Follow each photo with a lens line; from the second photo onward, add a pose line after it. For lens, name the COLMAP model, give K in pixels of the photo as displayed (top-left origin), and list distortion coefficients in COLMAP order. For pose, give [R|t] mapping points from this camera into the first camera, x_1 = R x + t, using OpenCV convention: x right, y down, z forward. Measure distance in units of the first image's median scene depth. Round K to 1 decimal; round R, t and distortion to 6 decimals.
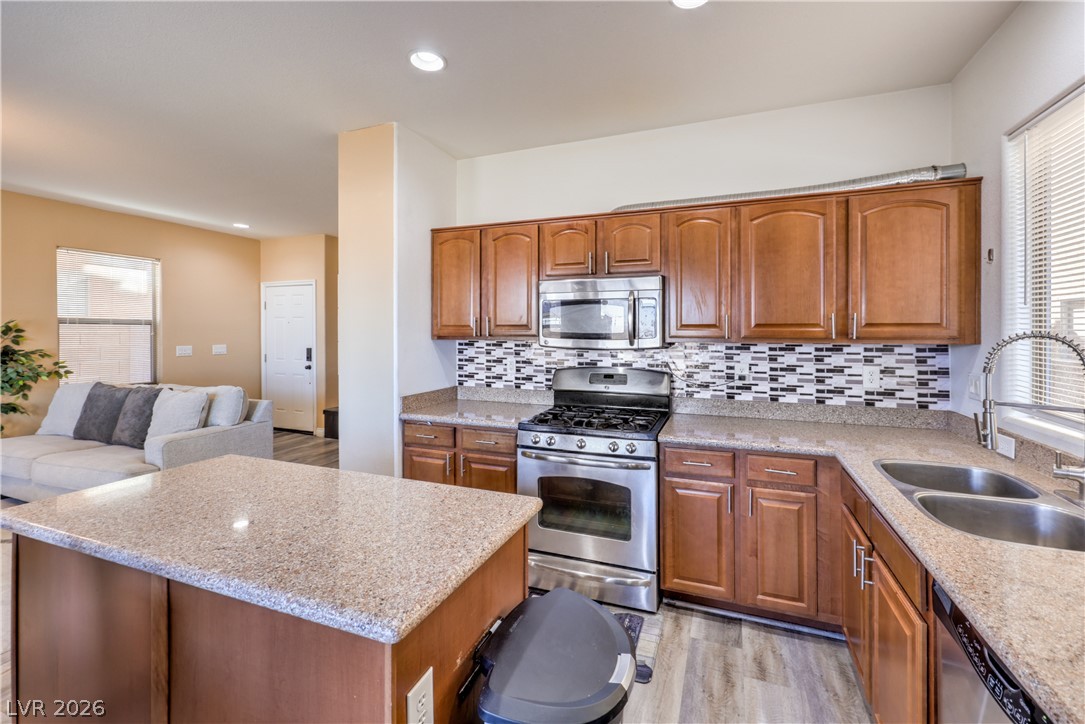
lens RADIAL K [[454.0, 0, 559.7], [0, 454.0, 336.9], [0, 0, 1]] dist [0.001852, -0.002171]
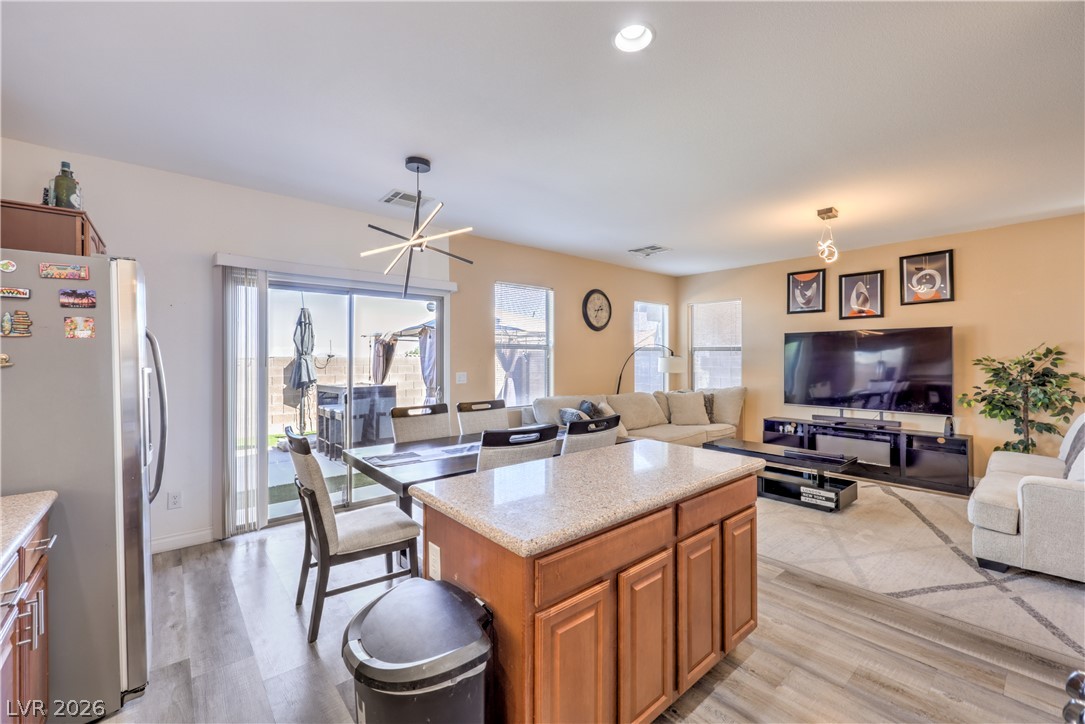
lens RADIAL K [[454.0, 0, 550.9], [0, 454.0, 354.4], [0, 0, 1]] dist [0.001852, -0.002171]
pose [[-0.467775, -0.008723, -0.883804, 0.289687], [-0.010364, 0.999937, -0.004384, 0.007162], [0.883787, 0.007109, -0.467836, 0.622970]]
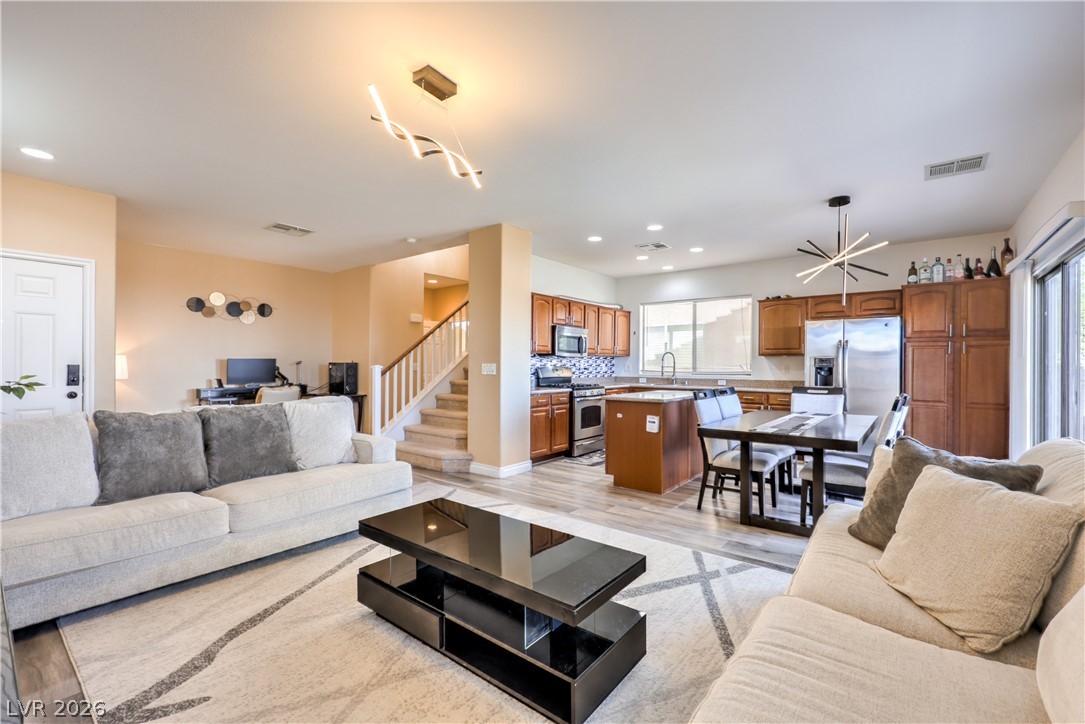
lens RADIAL K [[454.0, 0, 547.8], [0, 454.0, 362.7], [0, 0, 1]] dist [0.001852, -0.002171]
pose [[0.306257, 0.002840, 0.951945, -1.804547], [0.005087, 0.999976, -0.004620, 0.053500], [-0.951935, 0.006257, 0.306235, 0.321414]]
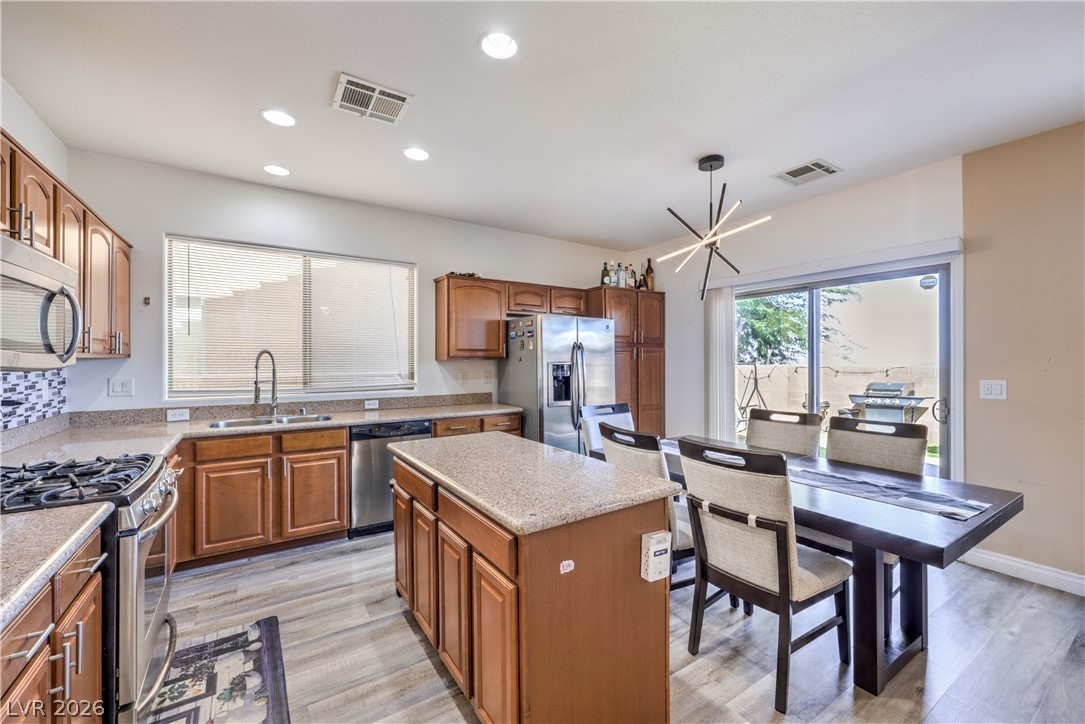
lens RADIAL K [[454.0, 0, 554.2], [0, 454.0, 362.5], [0, 0, 1]] dist [0.001852, -0.002171]
pose [[-0.815606, -0.005525, 0.578581, -0.684188], [0.004697, 0.999858, 0.016170, 0.009038], [-0.578588, 0.015906, -0.815465, 0.899104]]
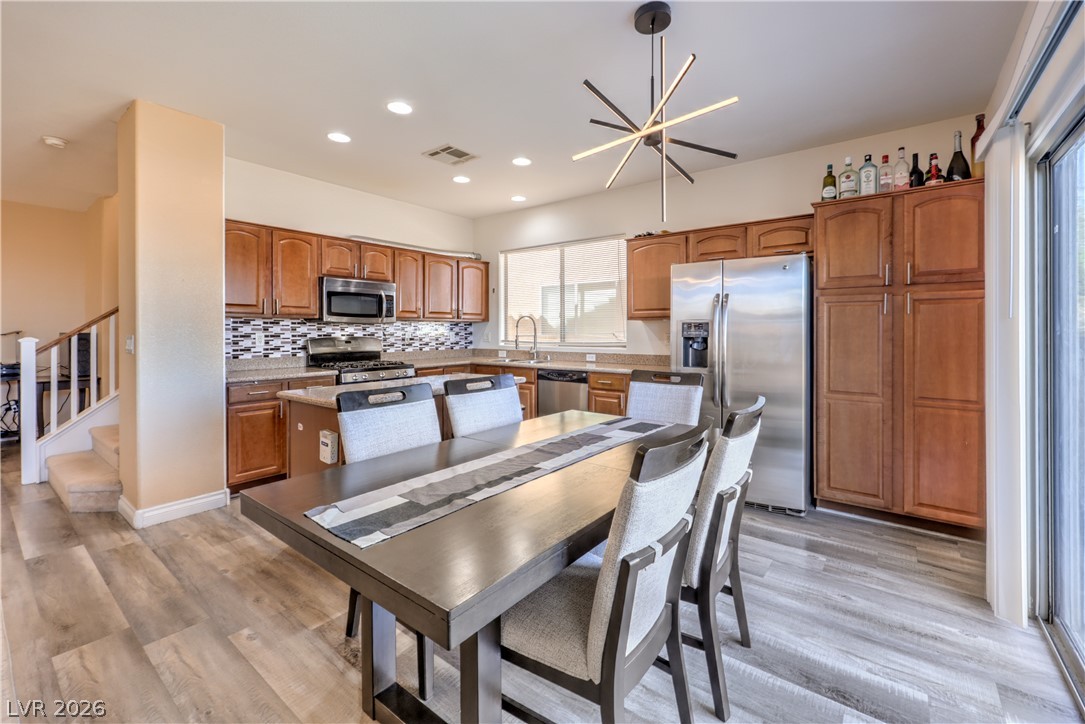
lens RADIAL K [[454.0, 0, 540.7], [0, 454.0, 328.6], [0, 0, 1]] dist [0.001852, -0.002171]
pose [[0.299723, 0.000539, 0.954026, -1.050015], [0.011491, 0.999925, -0.004175, 0.047956], [-0.953957, 0.012214, 0.299694, -0.088548]]
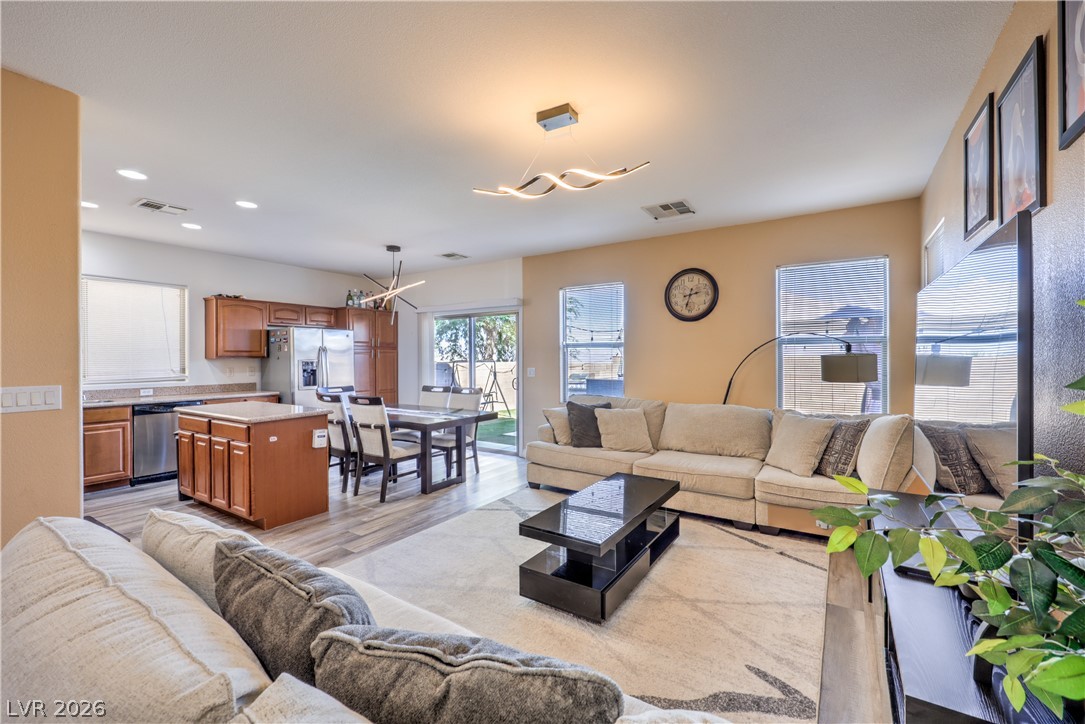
lens RADIAL K [[454.0, 0, 552.4], [0, 454.0, 360.6], [0, 0, 1]] dist [0.001852, -0.002171]
pose [[-0.977882, -0.002395, 0.209145, -1.319405], [0.001095, 0.999862, 0.016568, 0.002232], [-0.209156, 0.016431, -0.977744, 1.459034]]
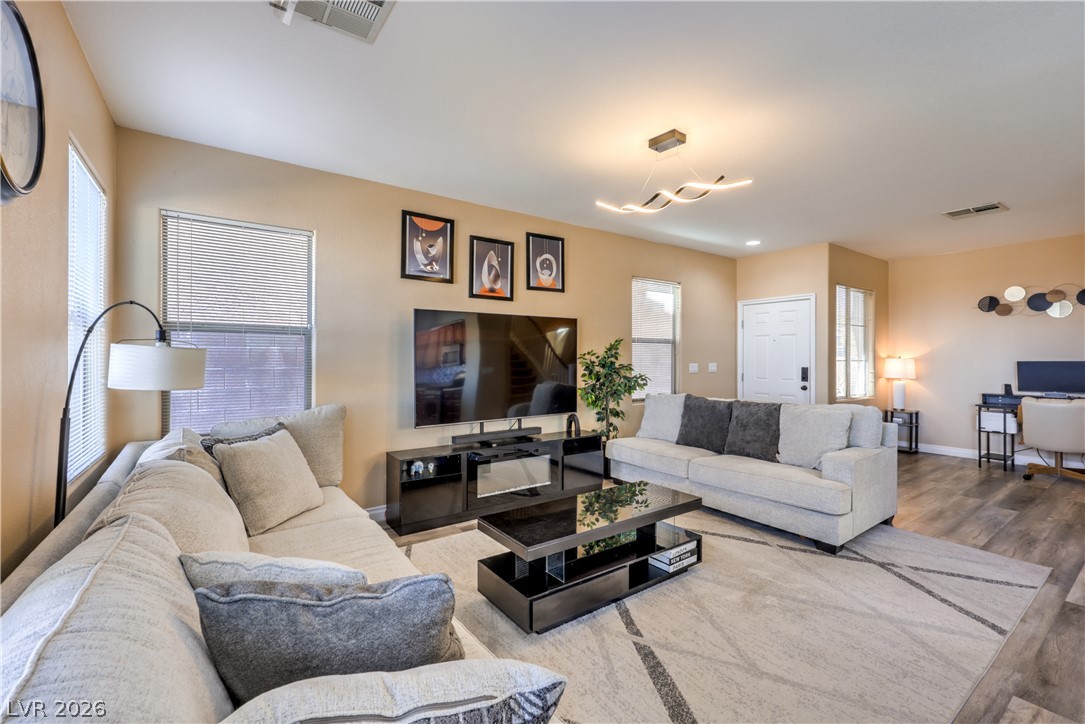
lens RADIAL K [[454.0, 0, 546.2], [0, 454.0, 363.6], [0, 0, 1]] dist [0.001852, -0.002171]
pose [[0.836906, 0.007166, -0.547299, -0.896242], [-0.005758, 0.999974, 0.004289, 0.029078], [0.547316, -0.000438, 0.836926, -0.135453]]
